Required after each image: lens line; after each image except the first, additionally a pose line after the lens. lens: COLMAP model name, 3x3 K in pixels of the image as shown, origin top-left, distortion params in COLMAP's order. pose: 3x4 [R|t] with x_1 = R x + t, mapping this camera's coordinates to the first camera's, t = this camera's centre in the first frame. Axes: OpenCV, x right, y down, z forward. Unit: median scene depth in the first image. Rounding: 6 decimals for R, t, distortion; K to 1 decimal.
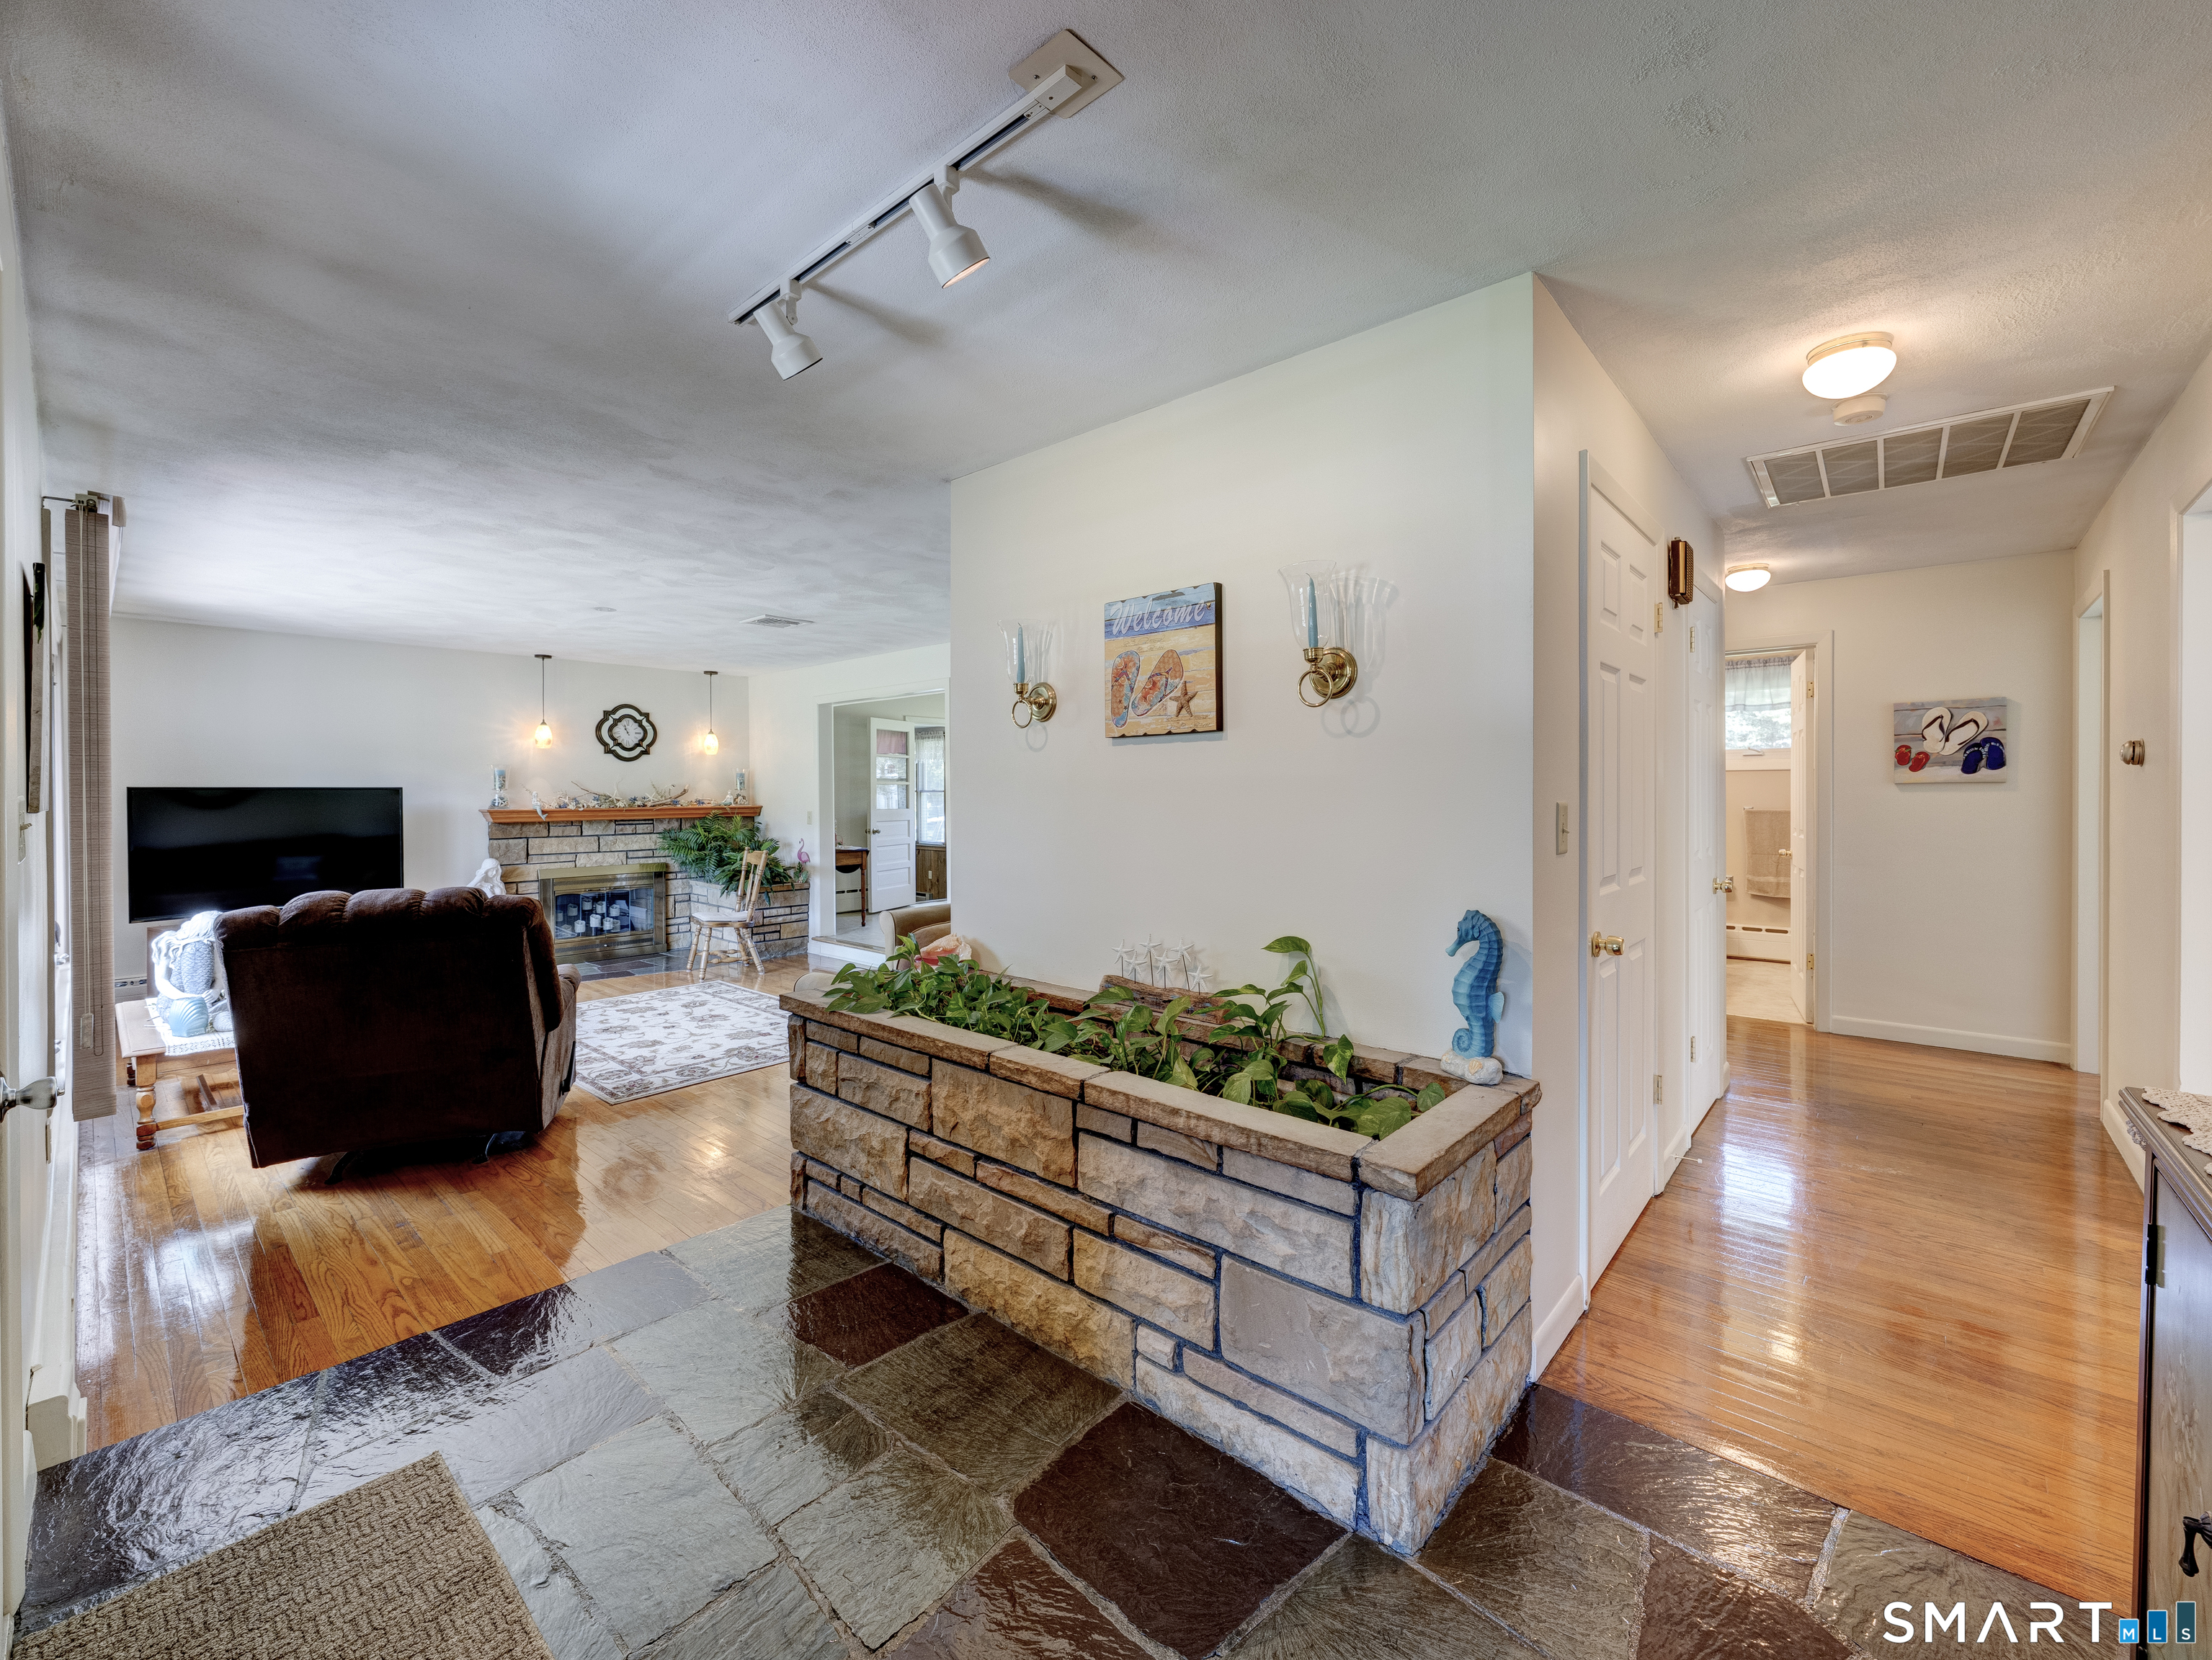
lens RADIAL K [[929.6, 0, 1105.9], [0, 929.6, 800.3], [0, 0, 1]] dist [0.000944, 0.000243]
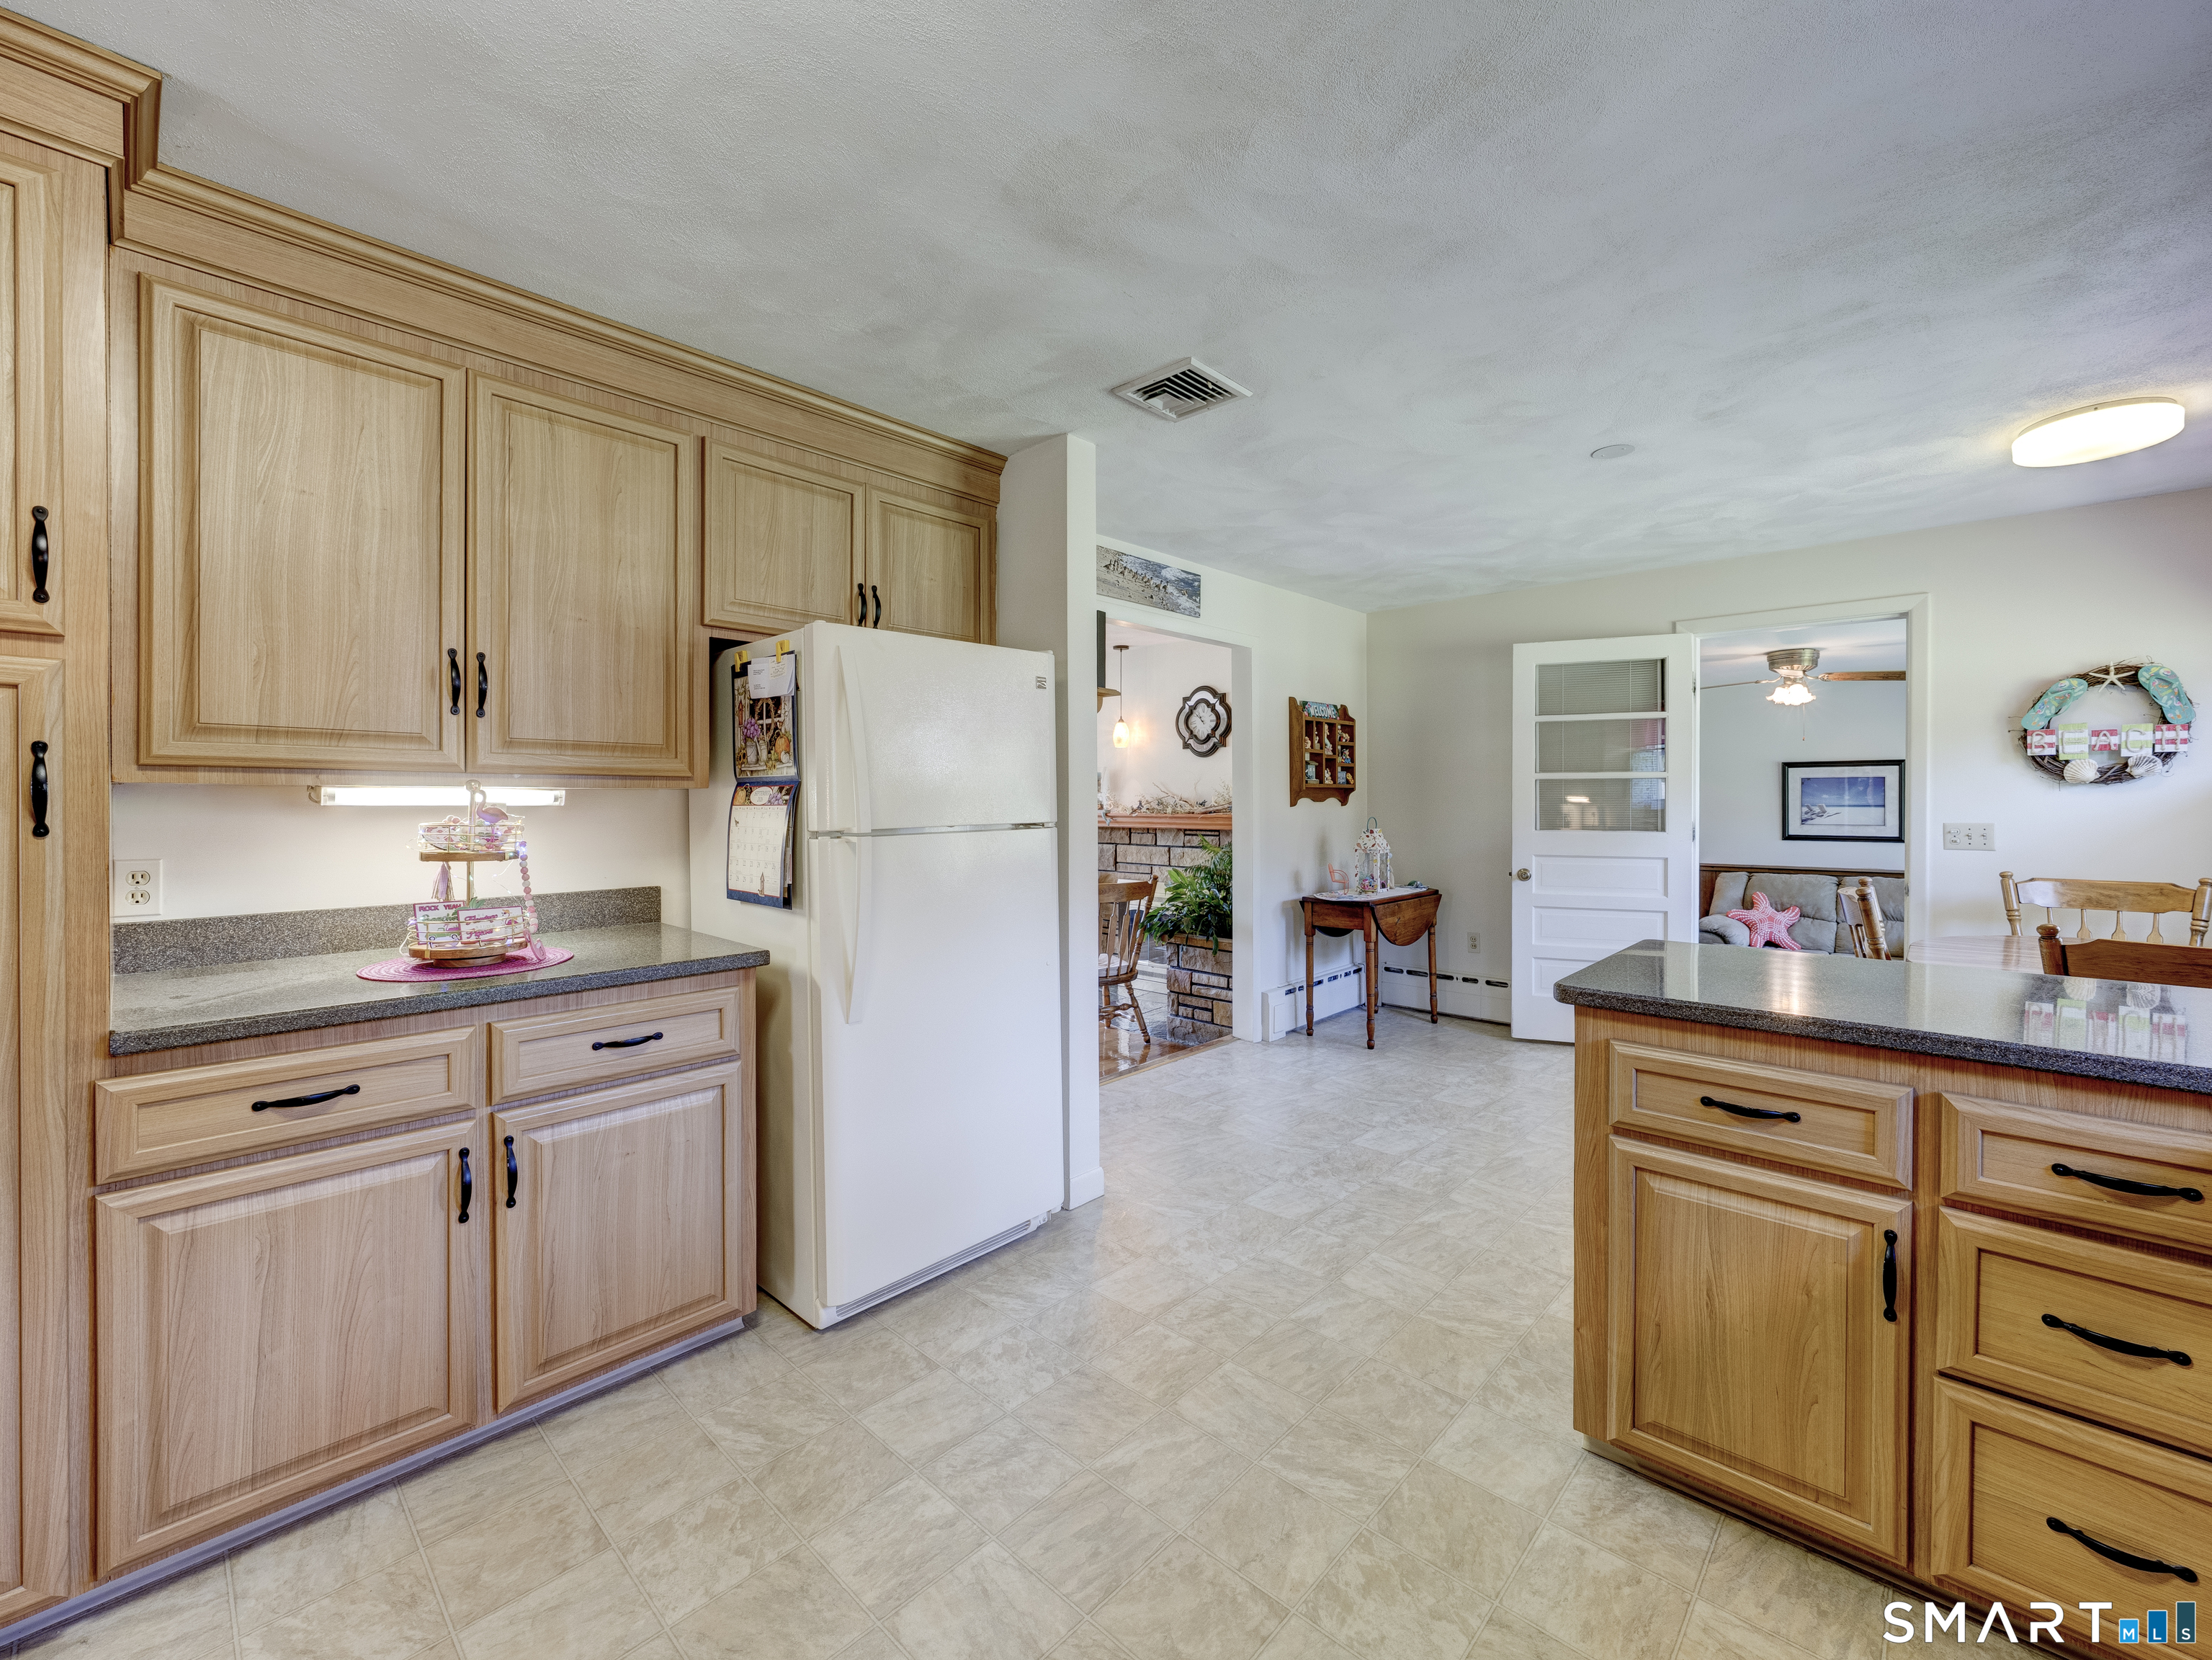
lens RADIAL K [[929.8, 0, 1105.9], [0, 929.8, 800.3], [0, 0, 1]] dist [0.000944, 0.000243]
pose [[-0.014862, 0.004127, -0.999881, 0.292953], [-0.009731, 0.999944, 0.004272, -0.006912], [0.999842, 0.009793, -0.014821, 0.929421]]
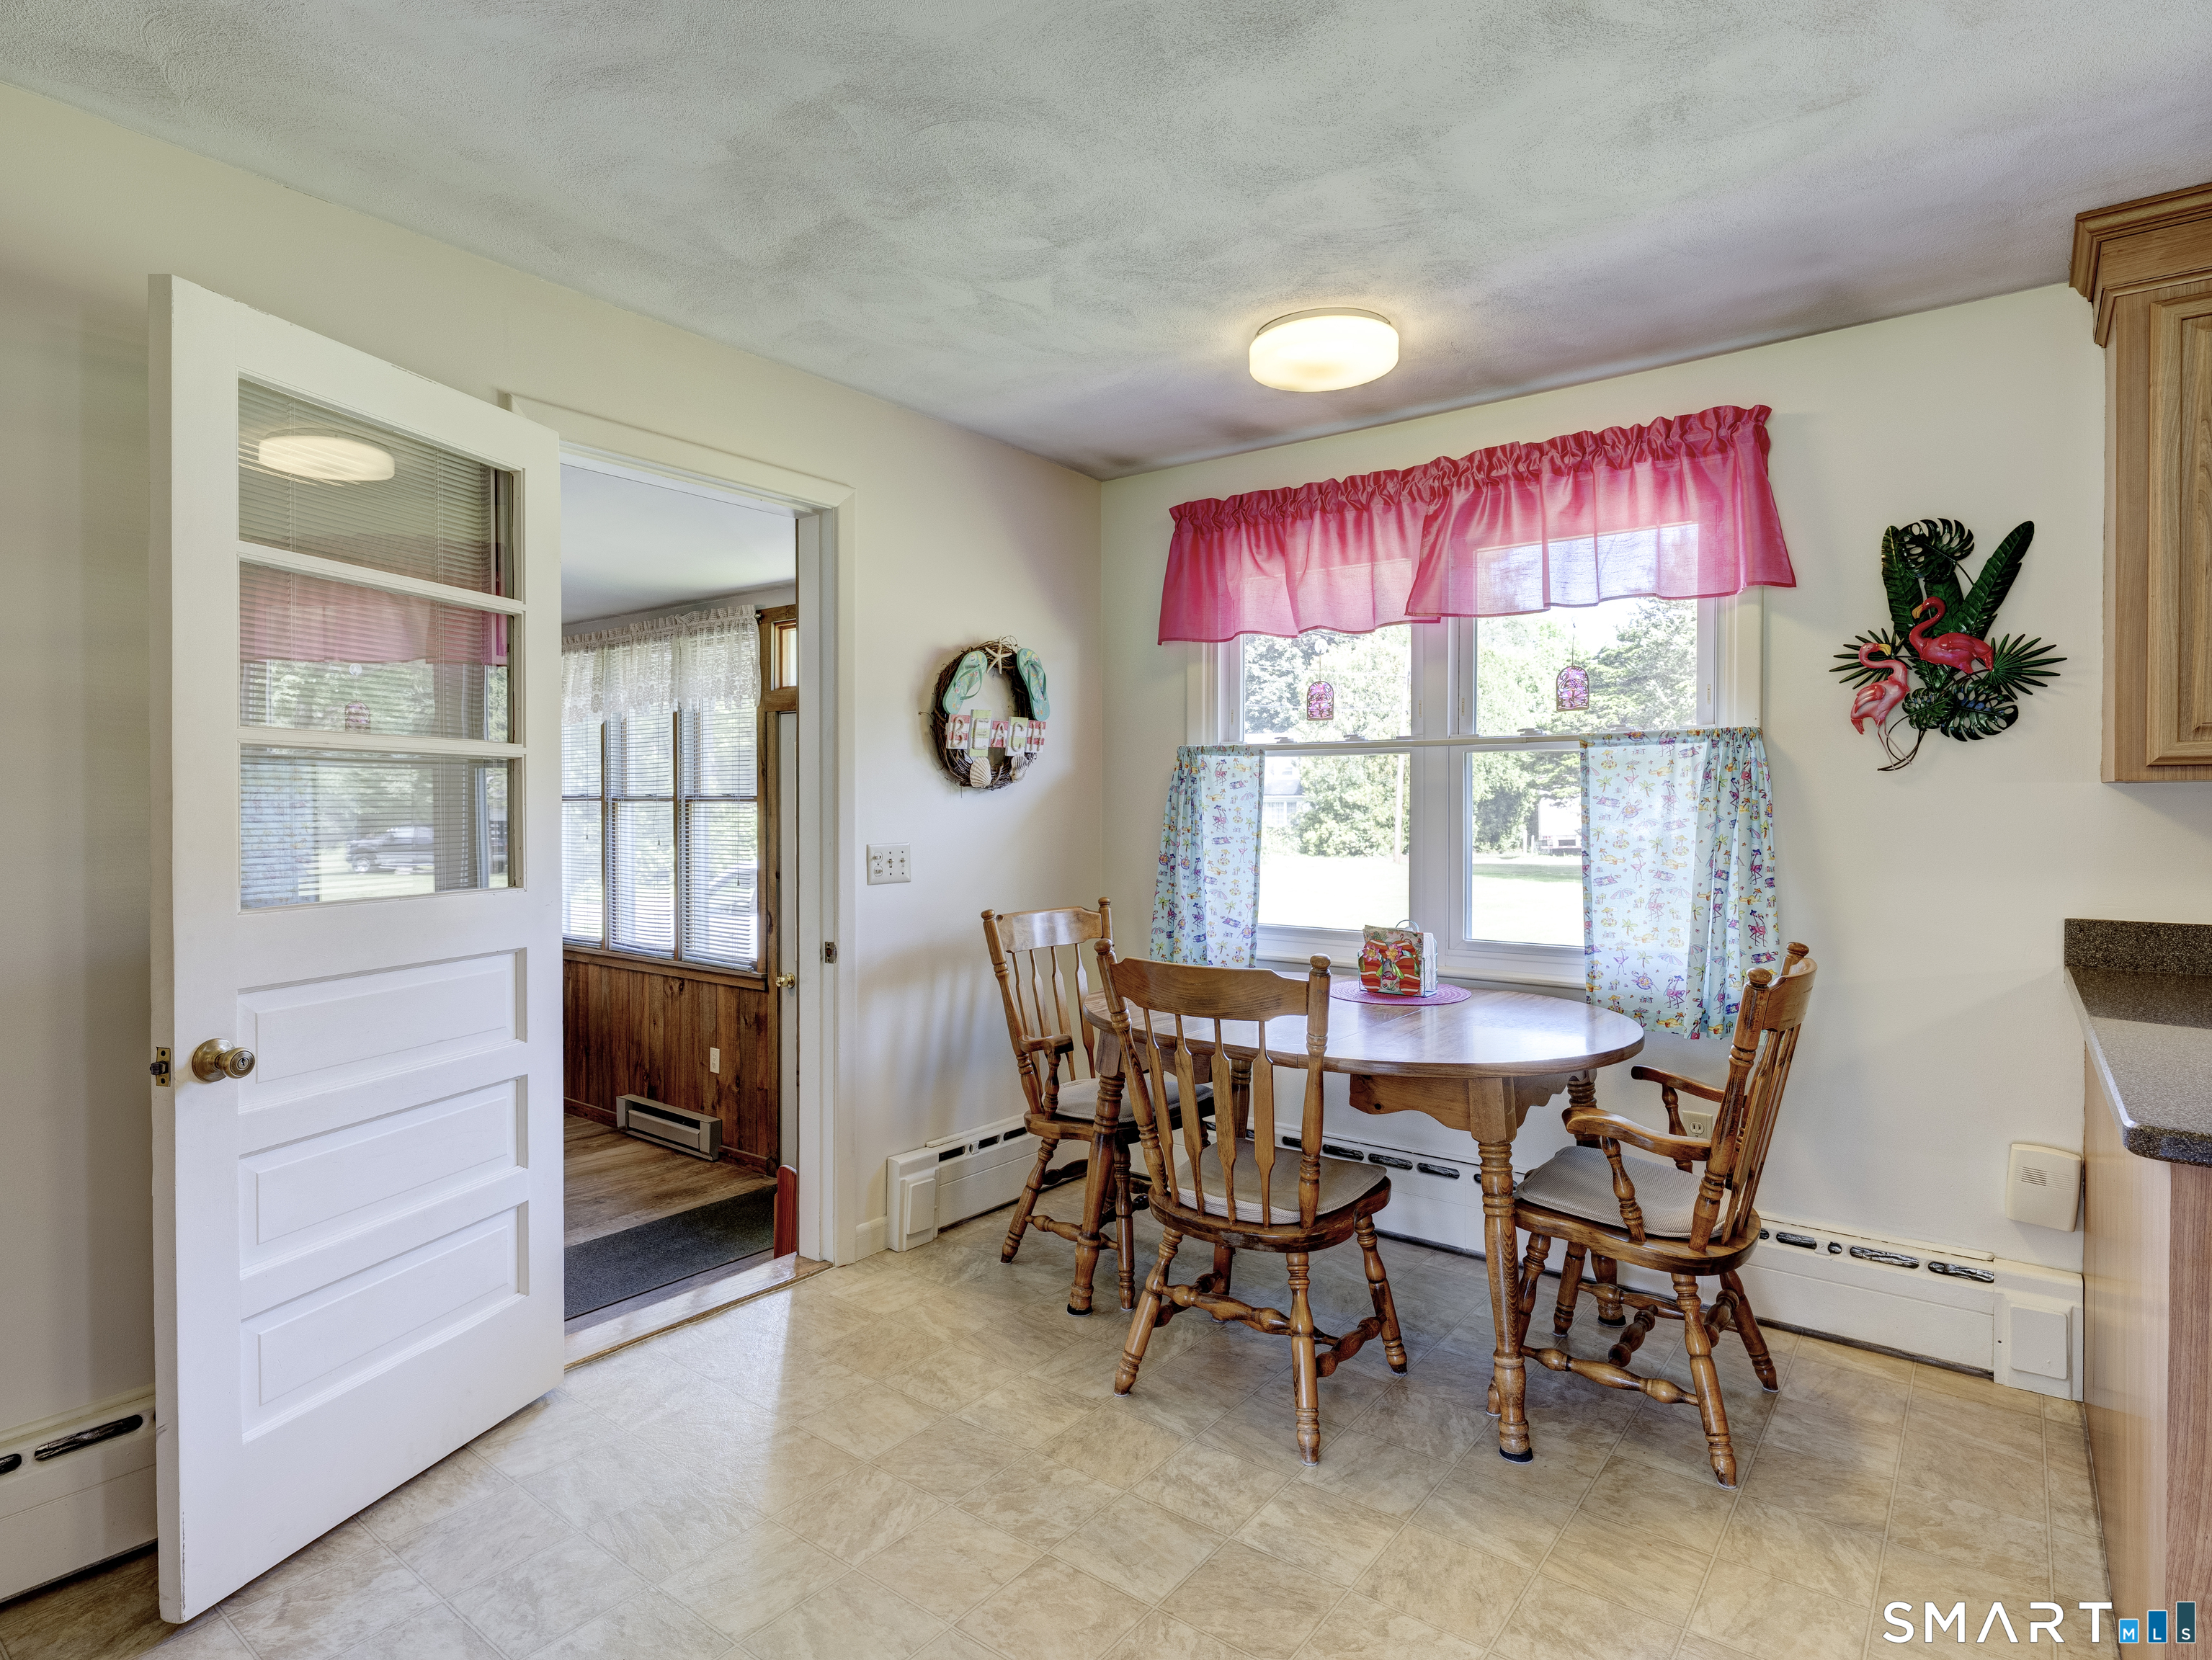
lens RADIAL K [[1187.4, 0, 1106.0], [0, 1187.4, 830.0], [0, 0, 1]] dist [0.001971, 0.001137]
pose [[0.996539, -0.000171, 0.083126, -0.142018], [-0.000637, 0.999953, 0.009695, -0.006452], [-0.083123, -0.009714, 0.996492, 0.945503]]
